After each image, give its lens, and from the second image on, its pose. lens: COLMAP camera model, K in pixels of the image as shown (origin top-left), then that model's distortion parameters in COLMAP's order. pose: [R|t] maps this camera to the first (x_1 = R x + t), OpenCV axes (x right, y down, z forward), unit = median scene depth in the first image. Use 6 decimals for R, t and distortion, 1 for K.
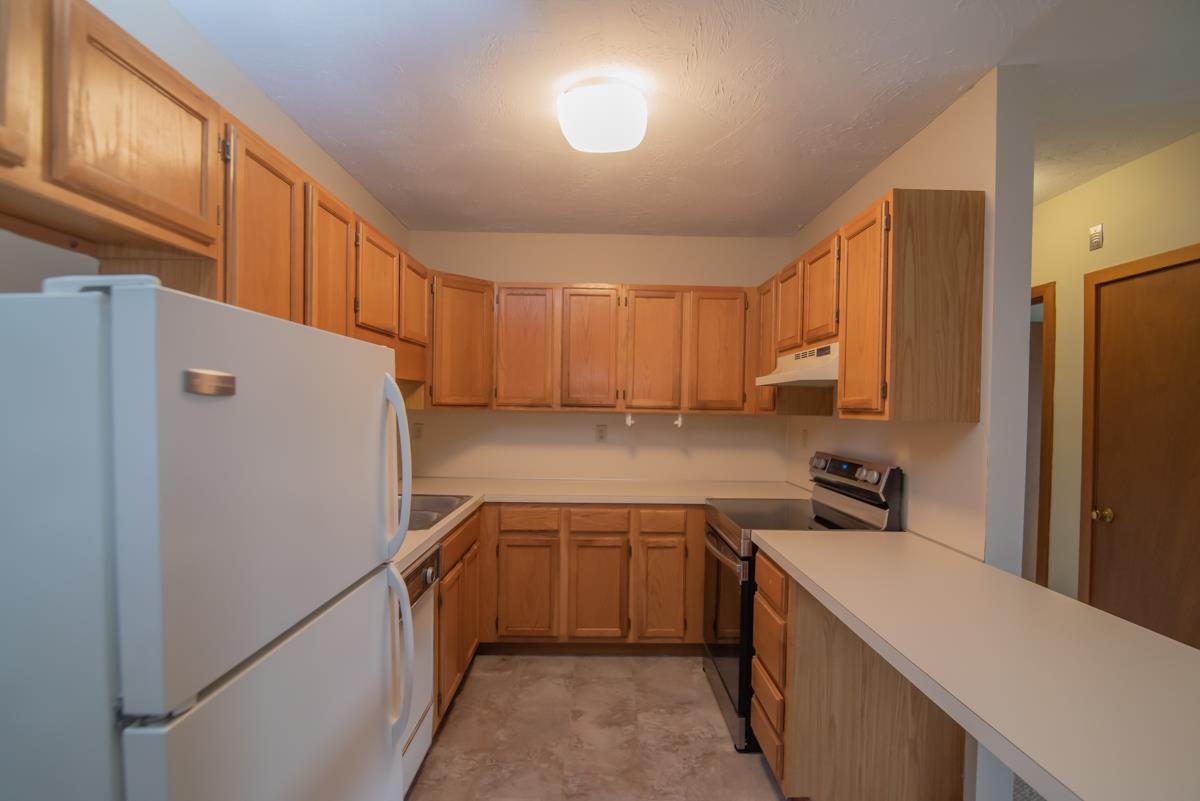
lens RADIAL K [[565.6, 0, 604.3], [0, 565.6, 413.6], [0, 0, 1]] dist [-0.018252, 0.000267]
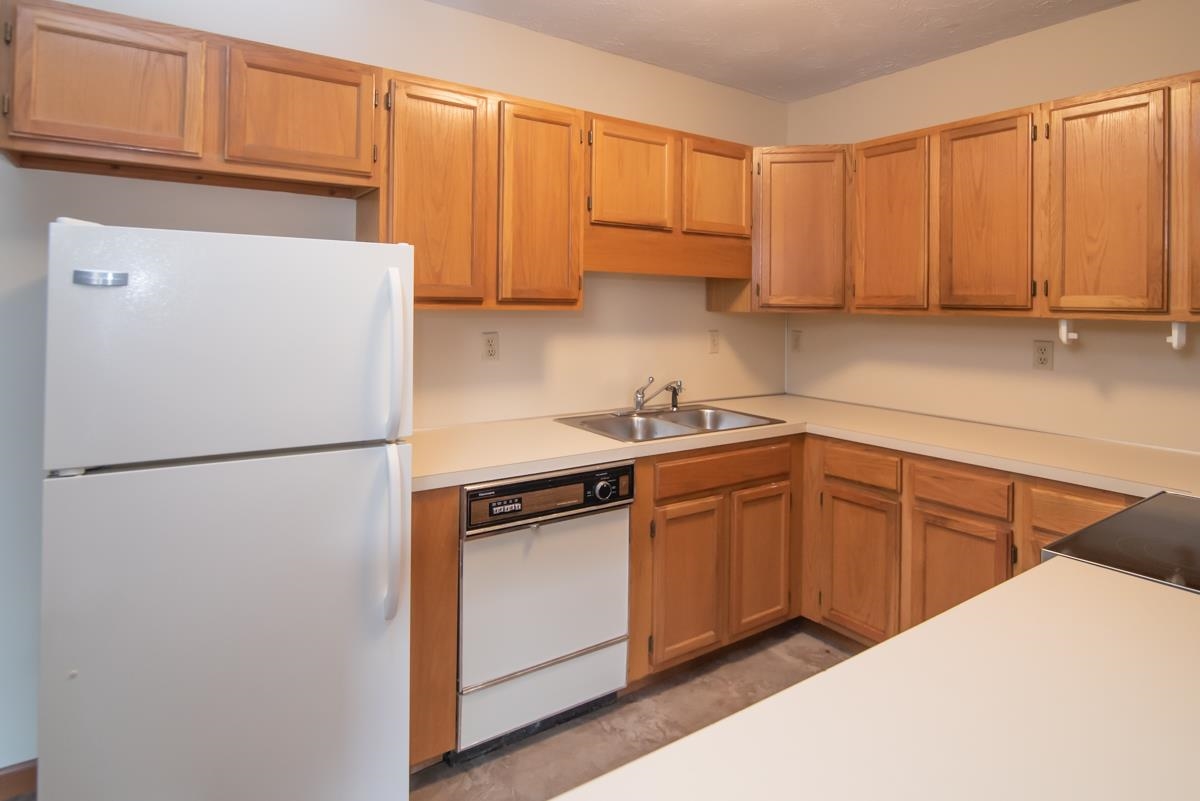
lens RADIAL K [[663.5, 0, 604.3], [0, 663.5, 306.7], [0, 0, 1]] dist [-0.004016, 0.000062]
pose [[0.564687, -0.006185, -0.825282, 0.377046], [-0.018748, 0.999618, -0.020319, 0.008710], [0.825092, 0.026947, 0.564355, 0.257949]]
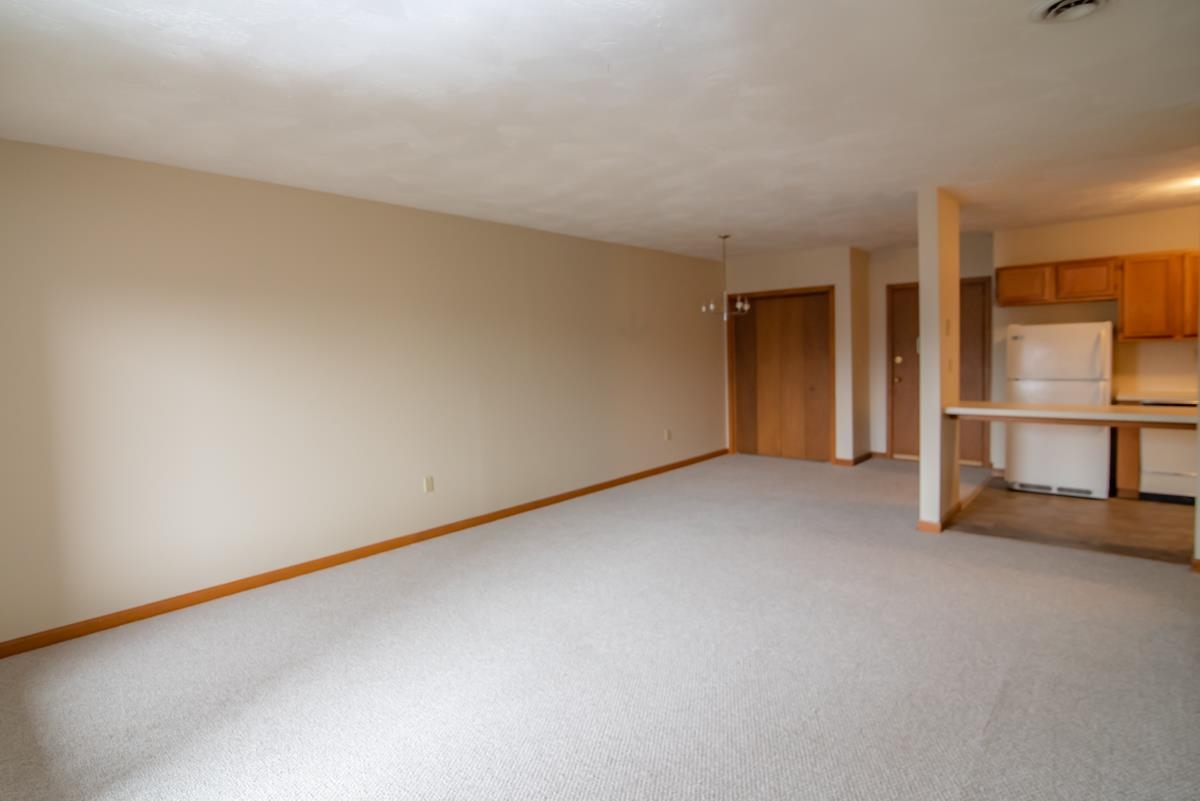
lens RADIAL K [[626.2, 0, 551.8], [0, 626.2, 376.2], [0, 0, 1]] dist [-0.001728, -0.000235]
pose [[-0.680935, 0.029859, -0.731735, 2.149075], [0.007387, 0.999398, 0.033907, 0.028684], [0.732306, 0.017683, -0.680746, 0.480900]]
